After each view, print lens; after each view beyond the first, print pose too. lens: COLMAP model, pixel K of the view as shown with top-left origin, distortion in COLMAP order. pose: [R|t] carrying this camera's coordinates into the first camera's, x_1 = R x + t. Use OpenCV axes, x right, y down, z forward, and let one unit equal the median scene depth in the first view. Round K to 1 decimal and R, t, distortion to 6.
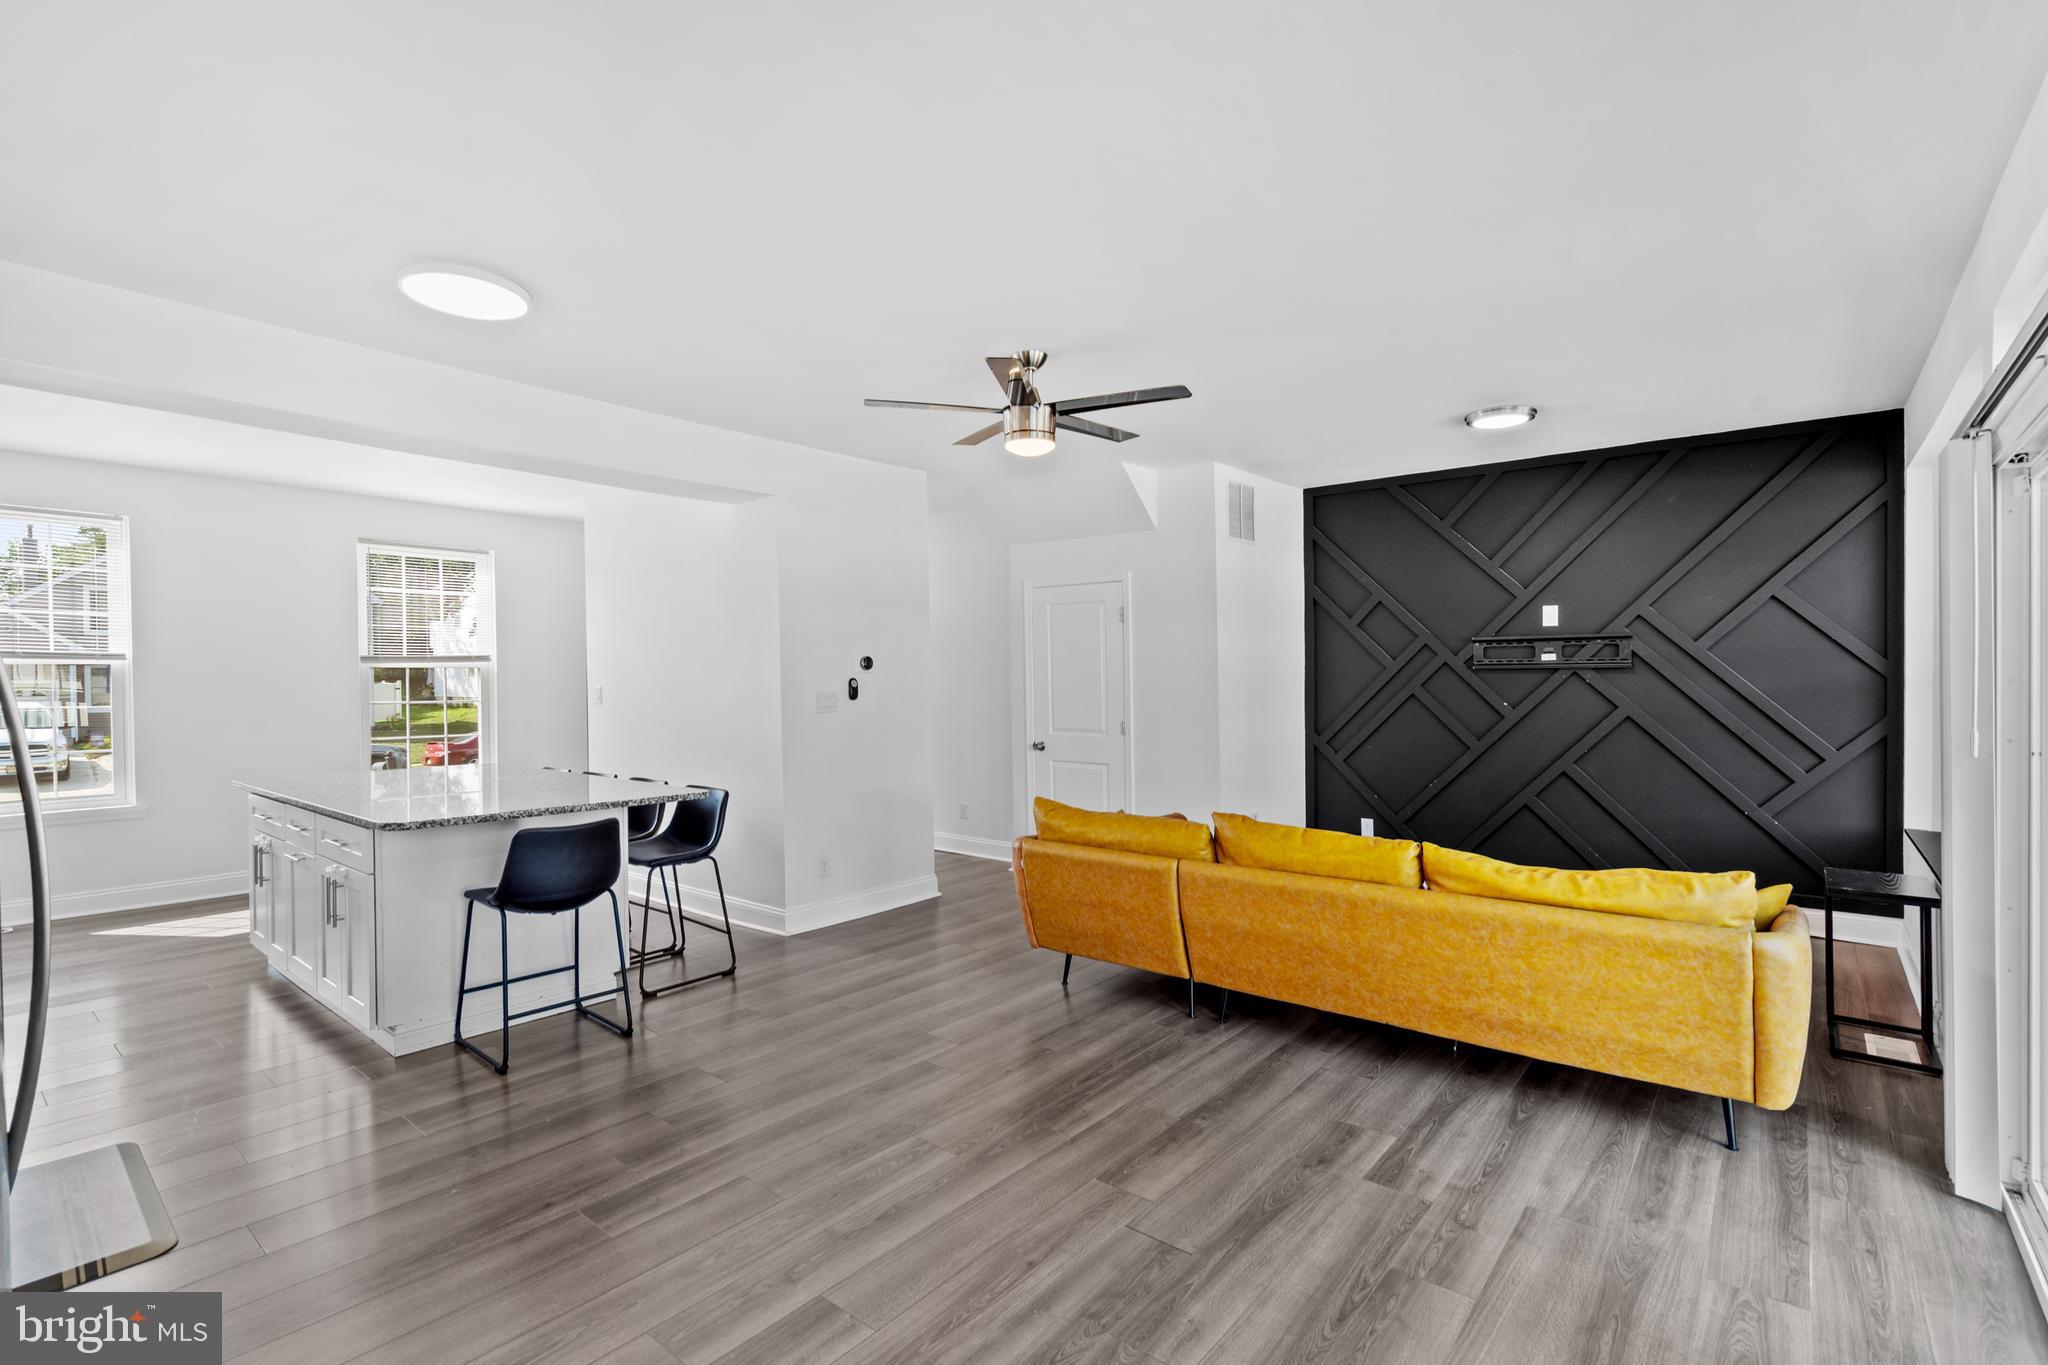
lens RADIAL K [[947.3, 0, 1017.9], [0, 947.3, 685.4], [0, 0, 1]] dist [0.003008, -0.000630]
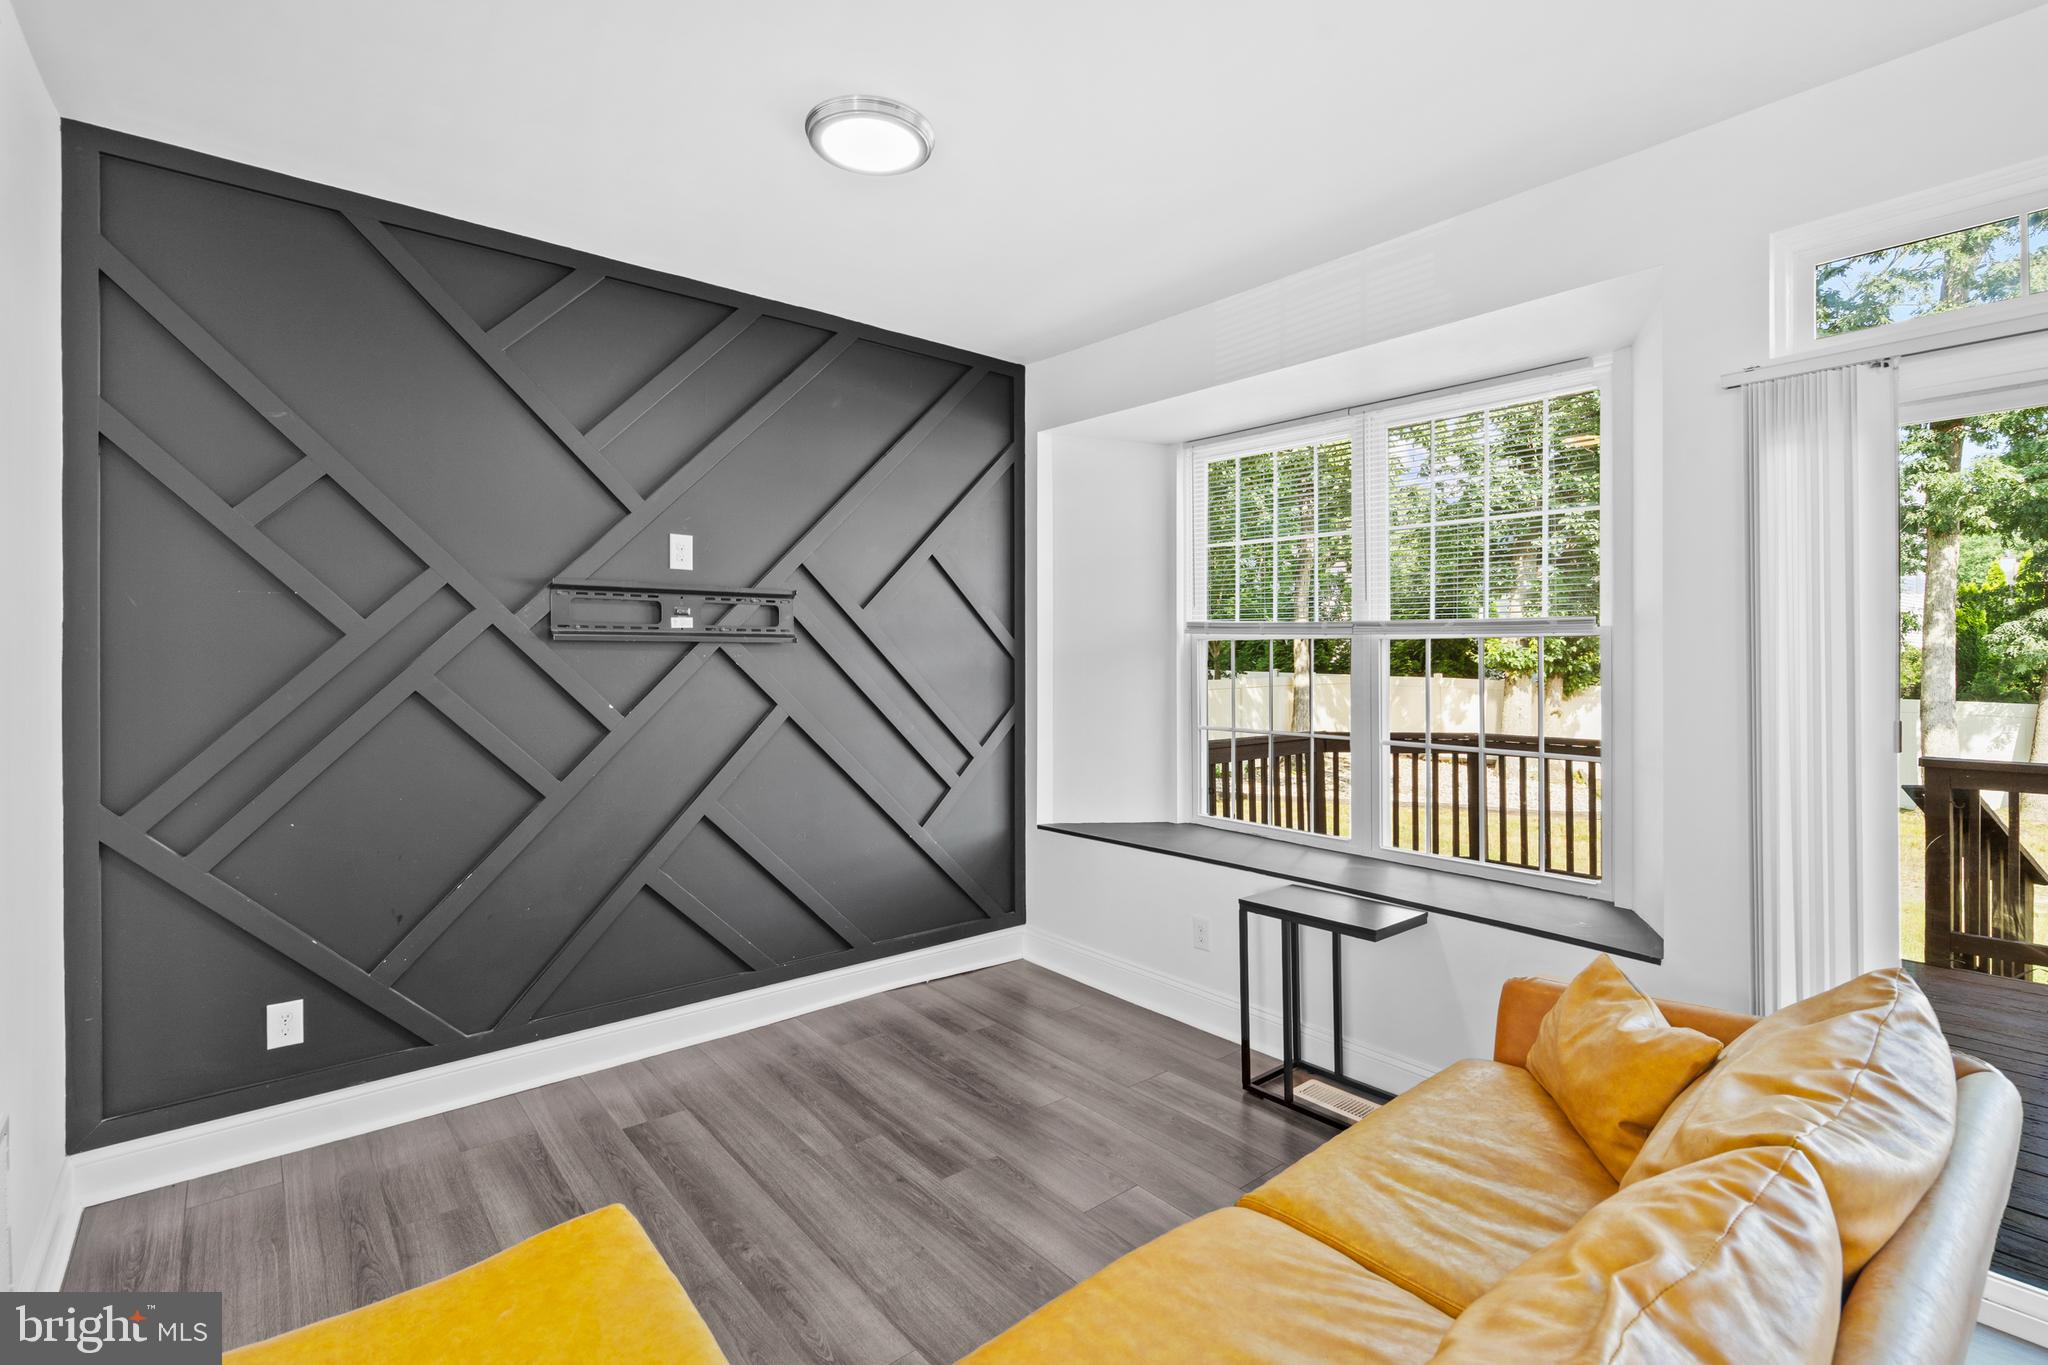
lens RADIAL K [[947.3, 0, 1032.3], [0, 947.3, 660.6], [0, 0, 1]] dist [0.003008, -0.000630]
pose [[0.190312, 0.006123, 0.981705, 0.030077], [0.006125, 0.999954, -0.007424, -0.000916], [-0.981705, 0.007426, 0.190265, 0.680876]]
